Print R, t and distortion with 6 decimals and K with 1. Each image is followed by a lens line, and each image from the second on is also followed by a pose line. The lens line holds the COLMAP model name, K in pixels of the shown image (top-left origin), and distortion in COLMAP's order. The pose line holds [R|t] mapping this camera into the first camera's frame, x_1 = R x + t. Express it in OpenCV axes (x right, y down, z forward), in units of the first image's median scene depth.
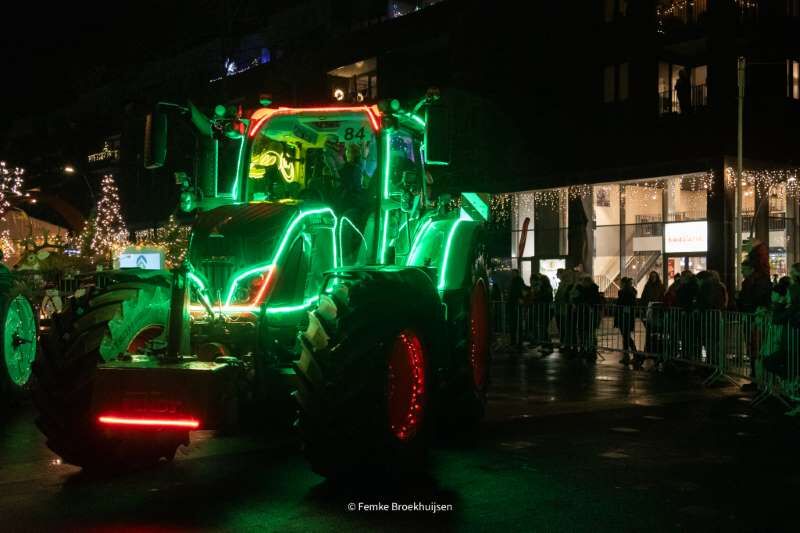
lens RADIAL K [[909.5, 0, 400.0], [0, 909.5, 266.5], [0, 0, 1]] dist [0.003639, 0.027065]
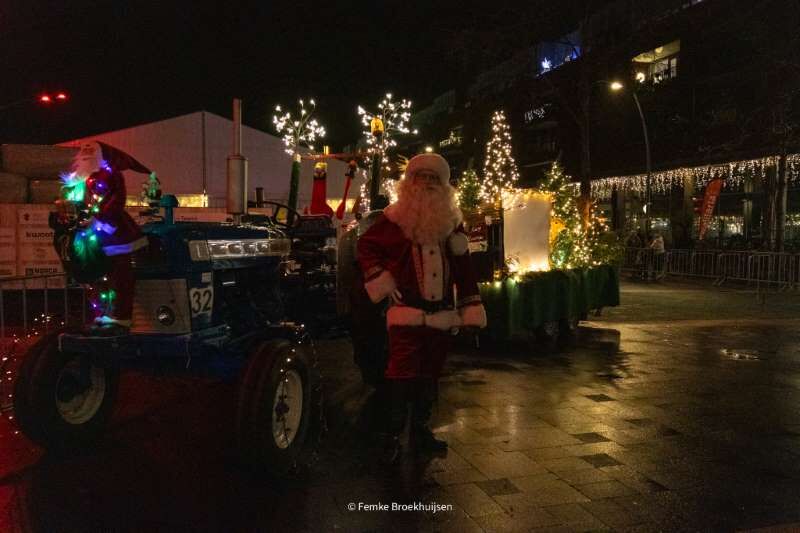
lens RADIAL K [[670.7, 0, 400.0], [0, 670.7, 266.5], [0, 0, 1]] dist [-0.000691, -0.000953]
pose [[0.926372, 0.022451, -0.375939, -0.164820], [0.002270, 0.997871, 0.065186, 0.005356], [0.376602, -0.061240, 0.924349, 0.365641]]
